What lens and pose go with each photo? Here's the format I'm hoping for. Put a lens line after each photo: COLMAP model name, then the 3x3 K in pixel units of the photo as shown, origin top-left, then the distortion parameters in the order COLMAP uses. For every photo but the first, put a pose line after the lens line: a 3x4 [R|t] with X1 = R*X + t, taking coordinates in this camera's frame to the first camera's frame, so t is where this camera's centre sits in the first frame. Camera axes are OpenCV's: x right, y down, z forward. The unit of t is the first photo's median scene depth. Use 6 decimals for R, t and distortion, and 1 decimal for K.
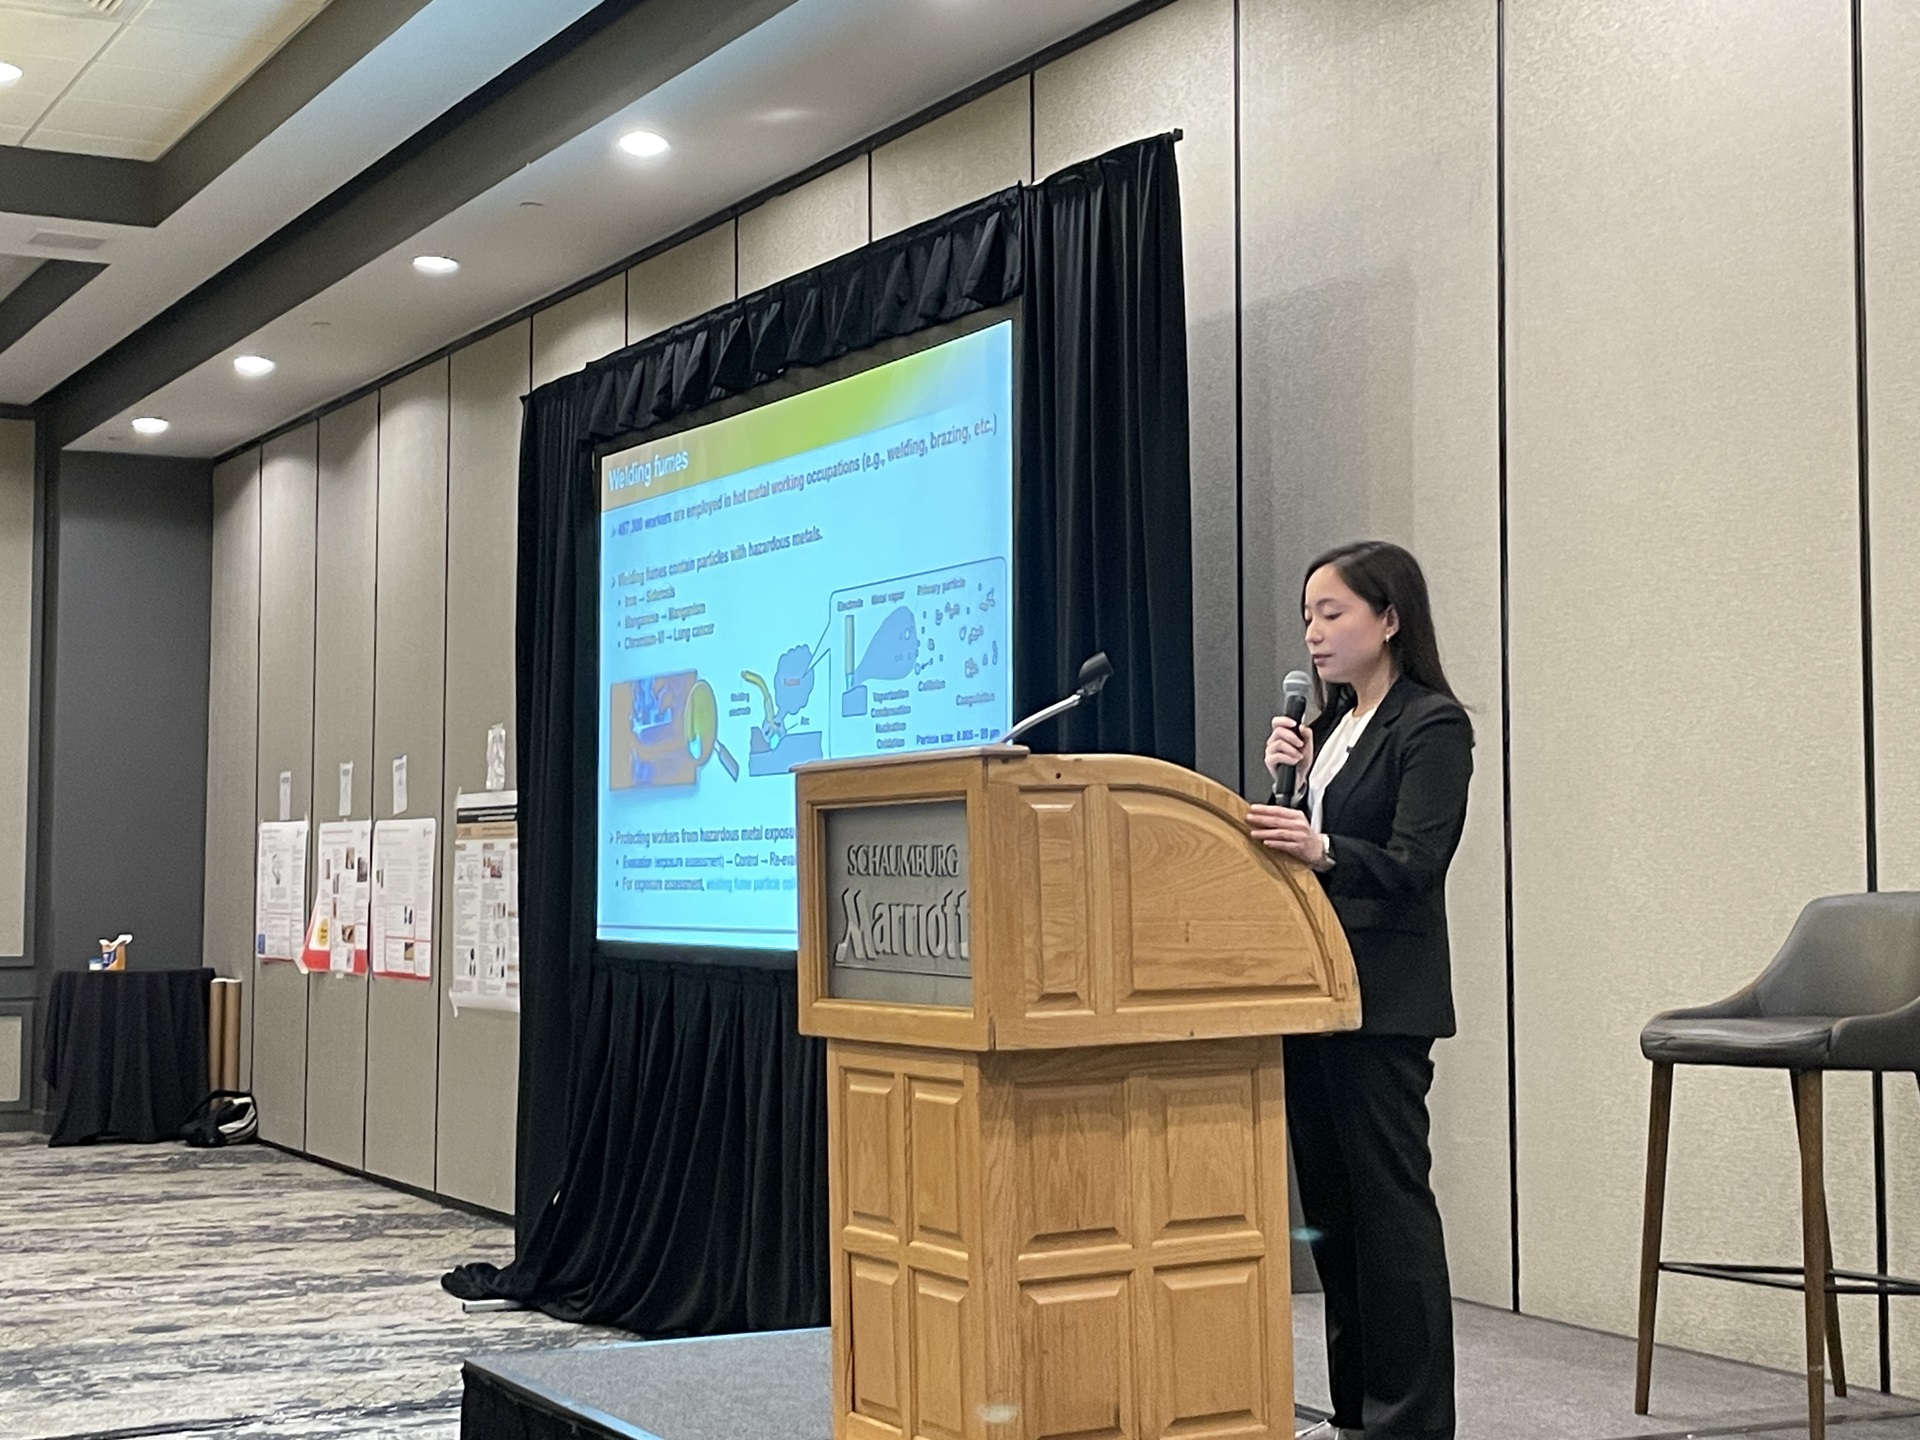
lens RADIAL K [[2992.5, 0, 952.3], [0, 2992.5, 707.5], [0, 0, 1]] dist [0.036944, 0.000000]
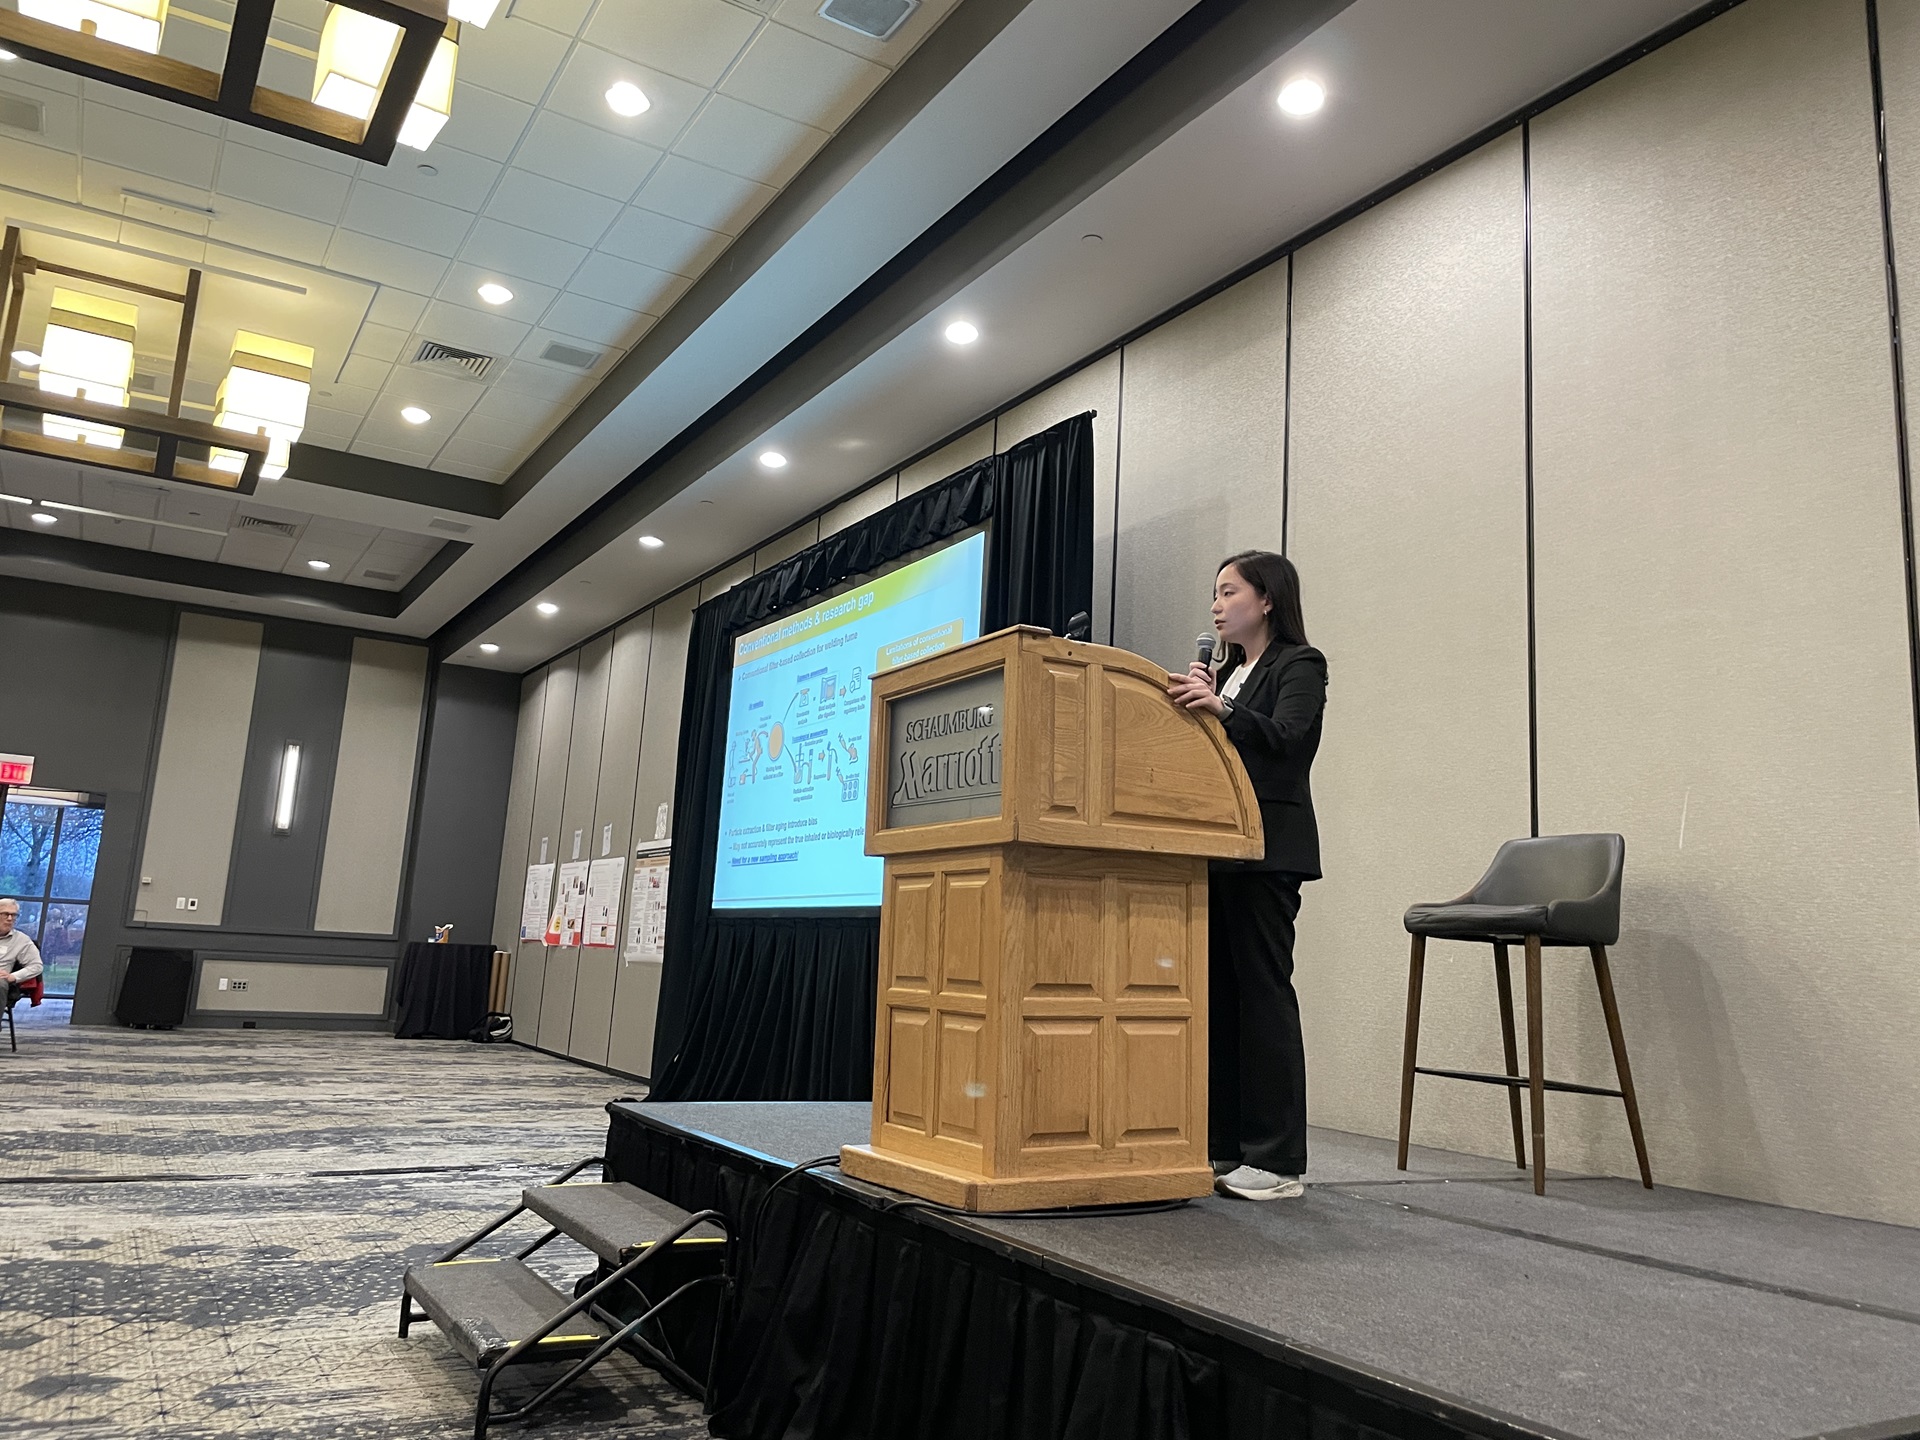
lens RADIAL K [[1459.8, 0, 953.1], [0, 1459.8, 704.5], [0, 0, 1]] dist [0.032569, -0.029872]
pose [[0.997278, 0.063121, 0.038113, -0.024449], [-0.058069, 0.990879, -0.121599, 0.073939], [-0.045441, 0.119055, 0.991847, 0.178681]]
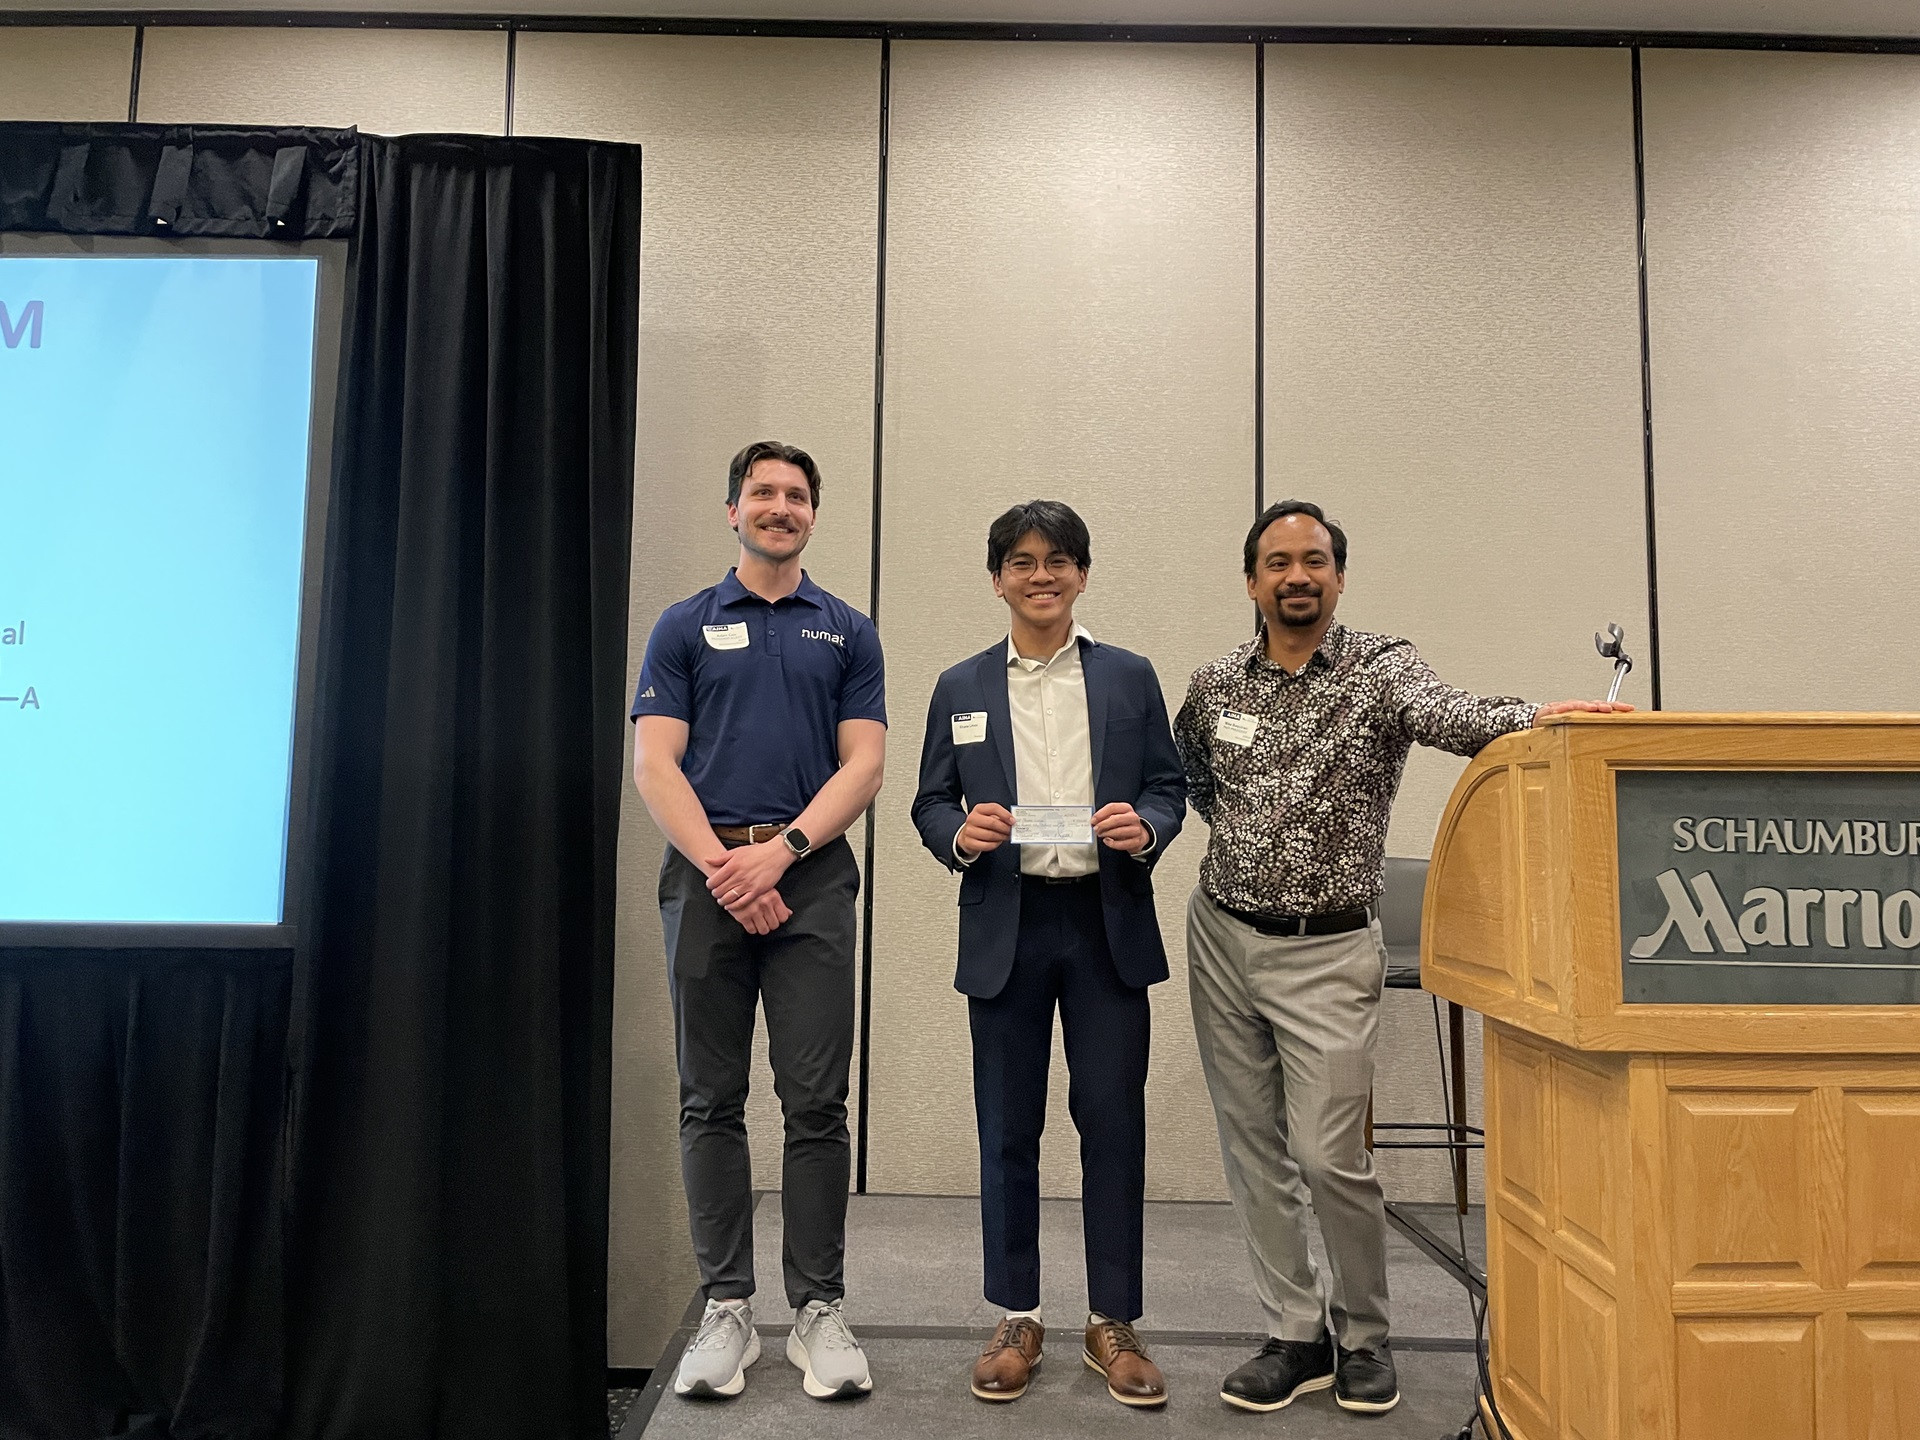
lens RADIAL K [[1459.8, 0, 957.7], [0, 1459.8, 714.1], [0, 0, 1]] dist [0.032569, -0.029872]
pose [[0.458691, 0.083069, 0.884704, -0.297833], [-0.062243, 0.996179, -0.061265, 0.033255], [-0.886413, -0.026965, 0.462109, 0.598151]]
